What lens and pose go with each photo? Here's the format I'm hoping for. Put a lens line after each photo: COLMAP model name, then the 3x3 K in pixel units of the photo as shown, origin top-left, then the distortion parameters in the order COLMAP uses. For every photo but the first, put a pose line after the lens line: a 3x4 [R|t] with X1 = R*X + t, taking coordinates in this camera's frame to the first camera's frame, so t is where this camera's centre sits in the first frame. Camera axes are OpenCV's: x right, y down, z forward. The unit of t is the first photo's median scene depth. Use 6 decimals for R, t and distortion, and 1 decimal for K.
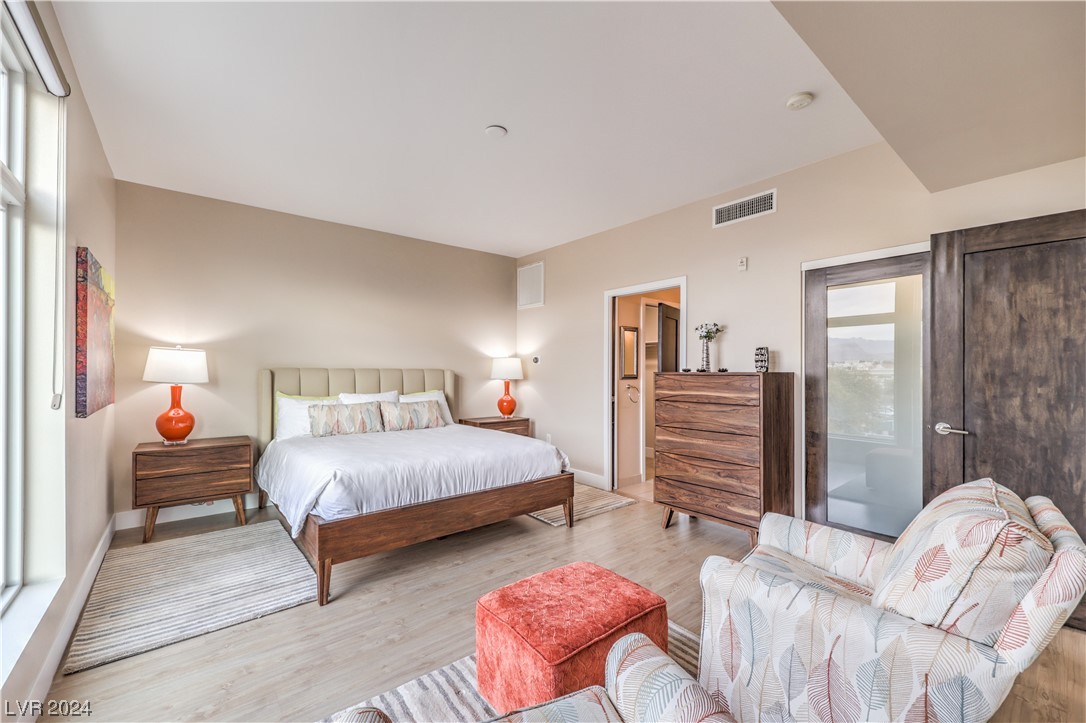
lens RADIAL K [[444.3, 0, 549.3], [0, 444.3, 368.3], [0, 0, 1]] dist [-0.002734, -0.001035]
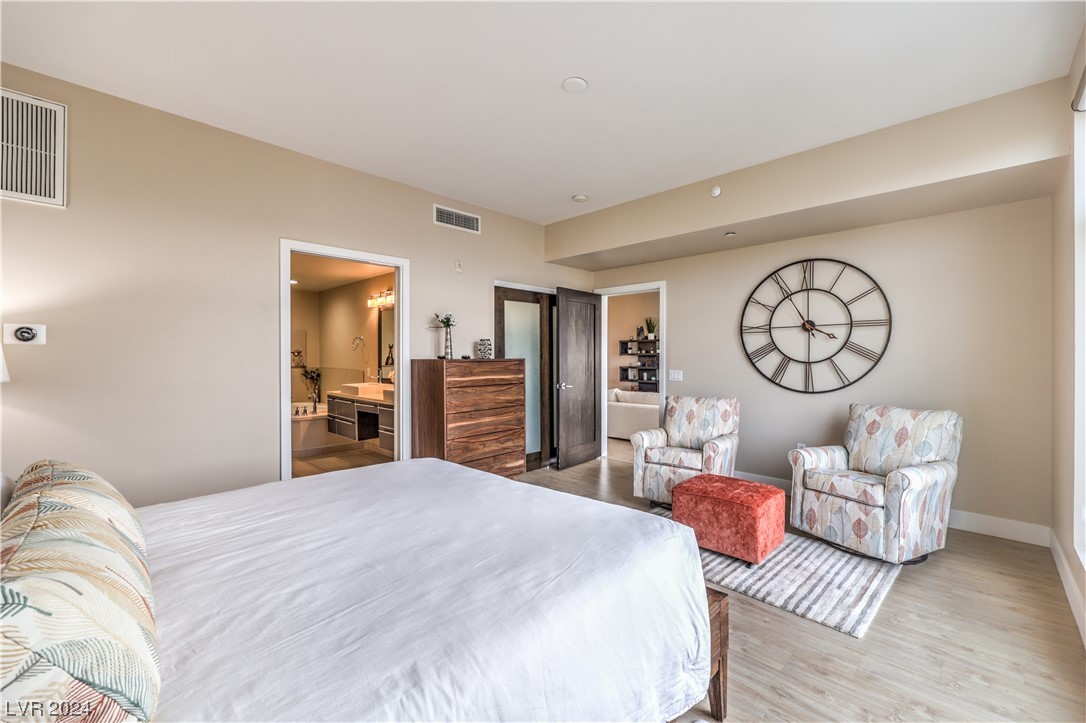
lens RADIAL K [[444.3, 0, 553.3], [0, 444.3, 354.7], [0, 0, 1]] dist [-0.002734, -0.001035]
pose [[-0.113982, 0.001419, 0.993482, -0.820455], [-0.004039, 0.999990, -0.001891, -0.001034], [-0.993475, -0.004229, -0.113975, 0.956092]]
